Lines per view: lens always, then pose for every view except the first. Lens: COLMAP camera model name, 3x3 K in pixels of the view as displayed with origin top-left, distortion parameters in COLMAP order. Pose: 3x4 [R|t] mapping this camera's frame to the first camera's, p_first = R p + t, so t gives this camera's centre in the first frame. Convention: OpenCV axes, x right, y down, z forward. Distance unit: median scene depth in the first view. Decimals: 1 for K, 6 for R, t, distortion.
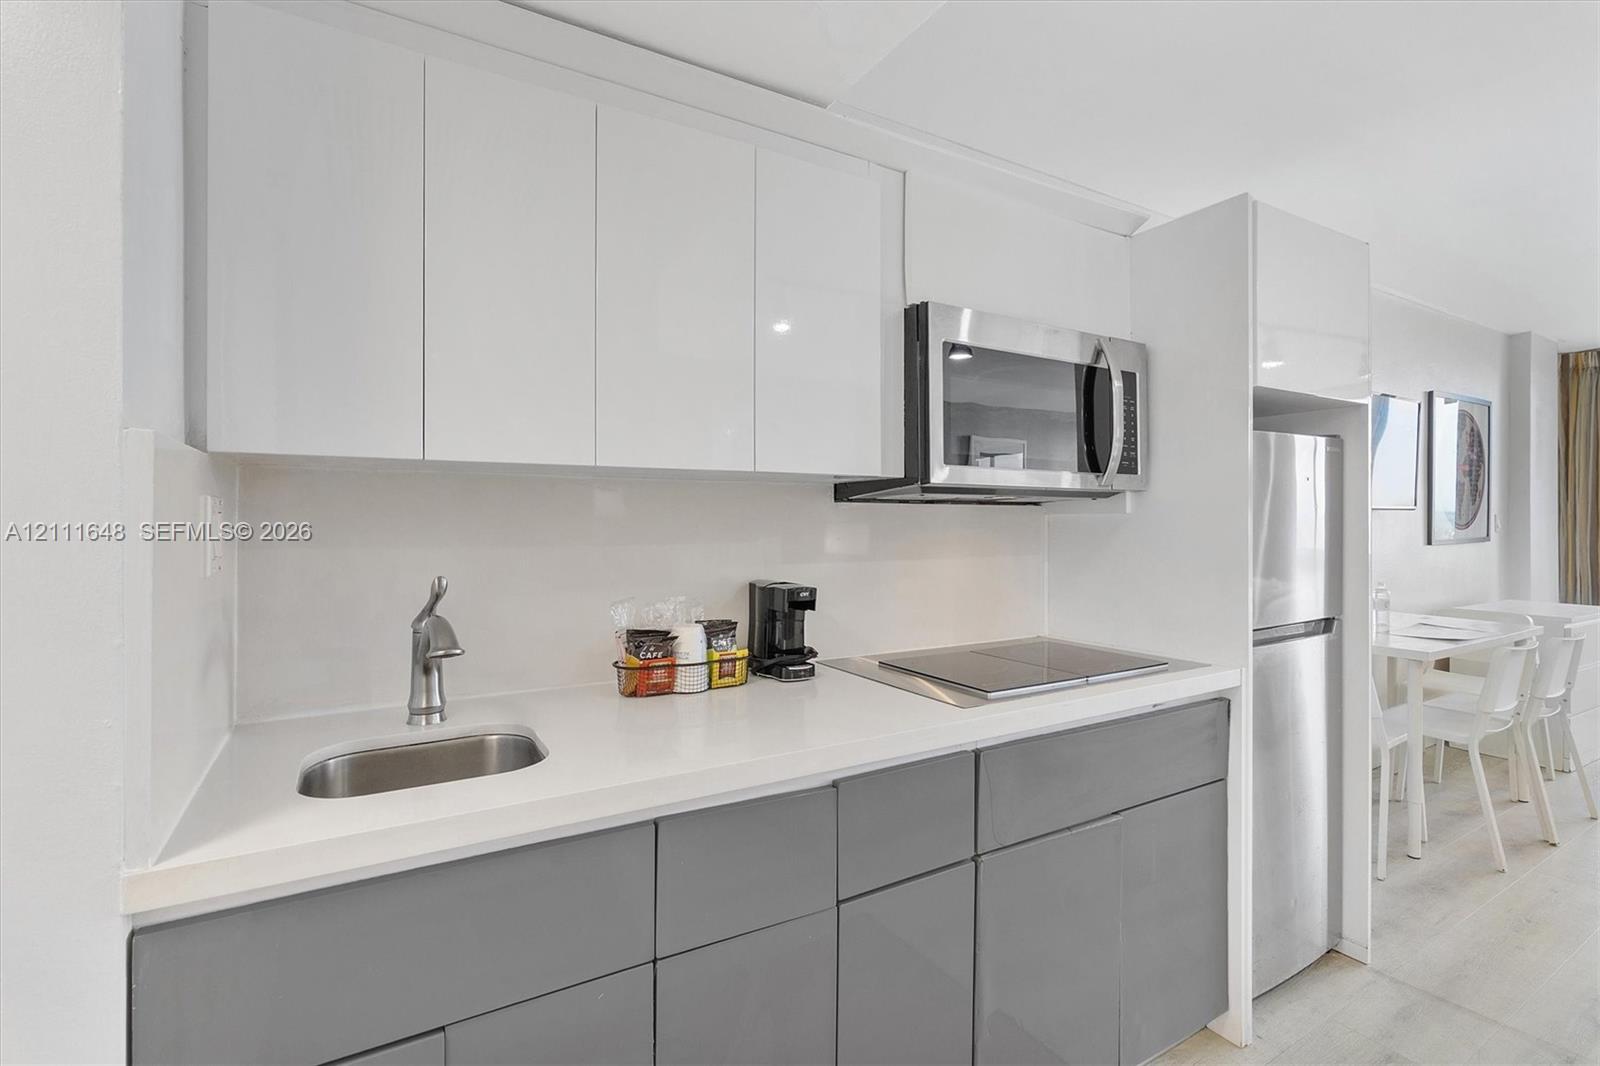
lens RADIAL K [[740.6, 0, 800.6], [0, 740.6, 524.7], [0, 0, 1]] dist [-0.002270, -0.000744]
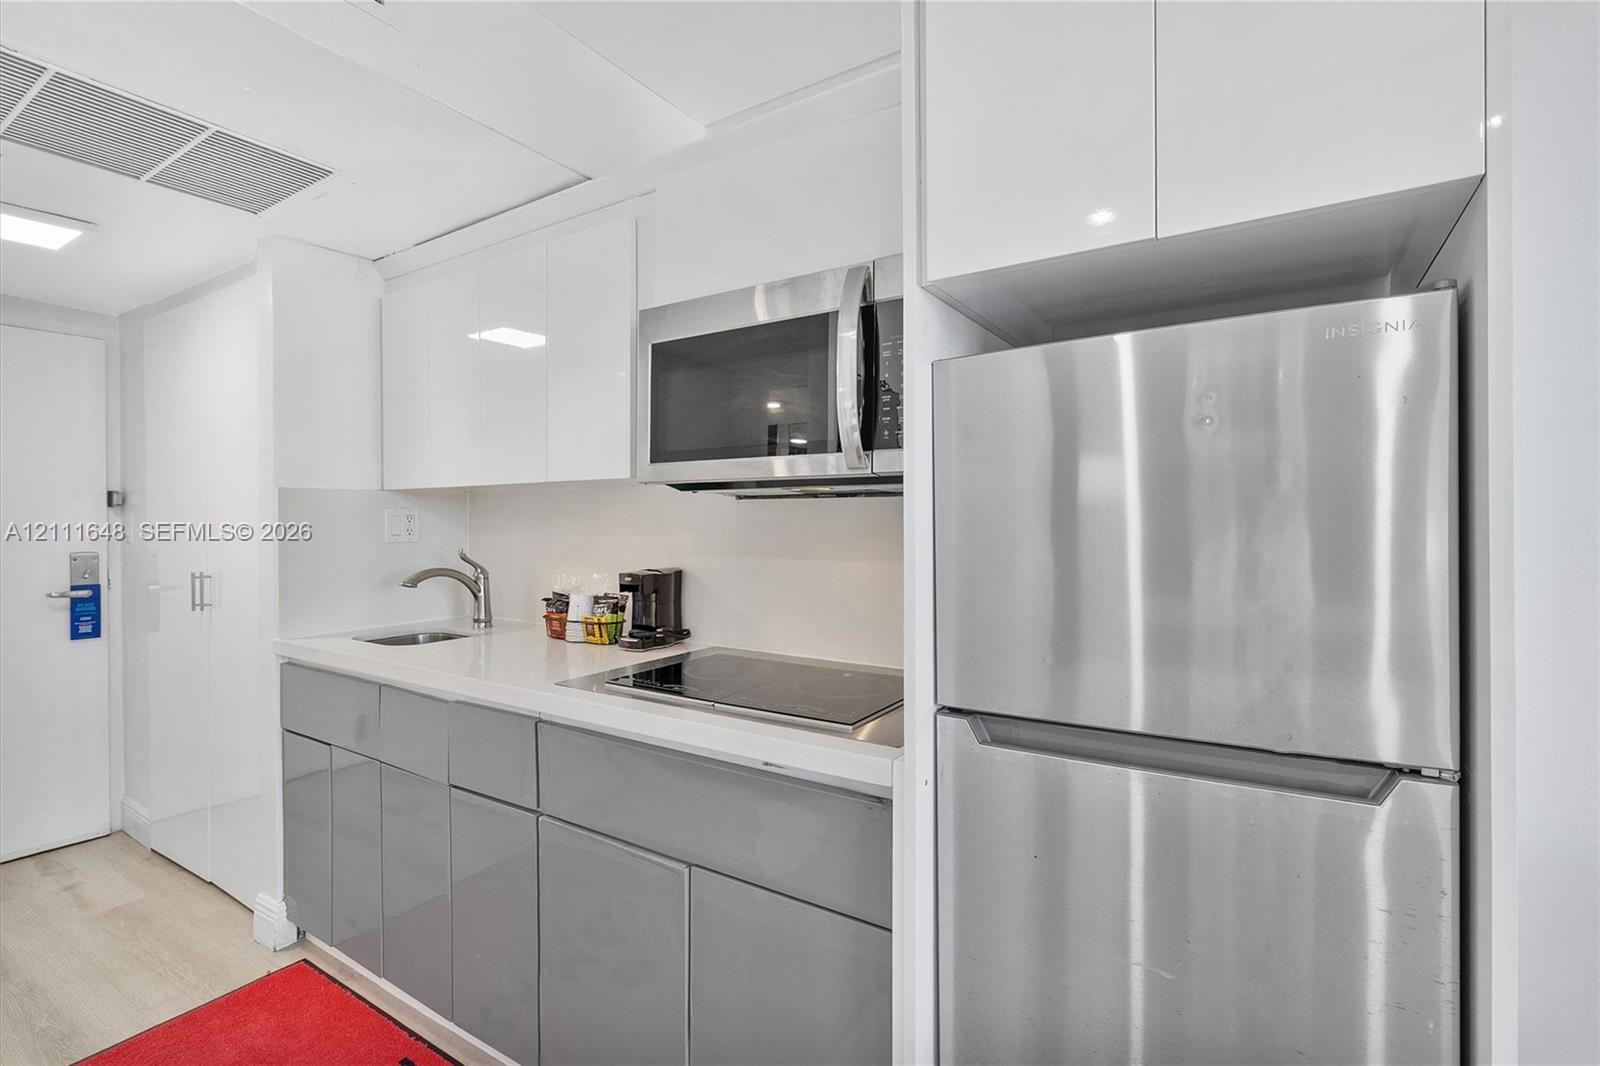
lens RADIAL K [[740.6, 0, 794.2], [0, 740.6, 528.3], [0, 0, 1]] dist [-0.002270, -0.000744]
pose [[0.431298, 0.007993, -0.902174, 1.198737], [-0.002887, 0.999968, 0.007479, 0.001974], [0.902205, -0.000621, 0.431307, 0.724961]]
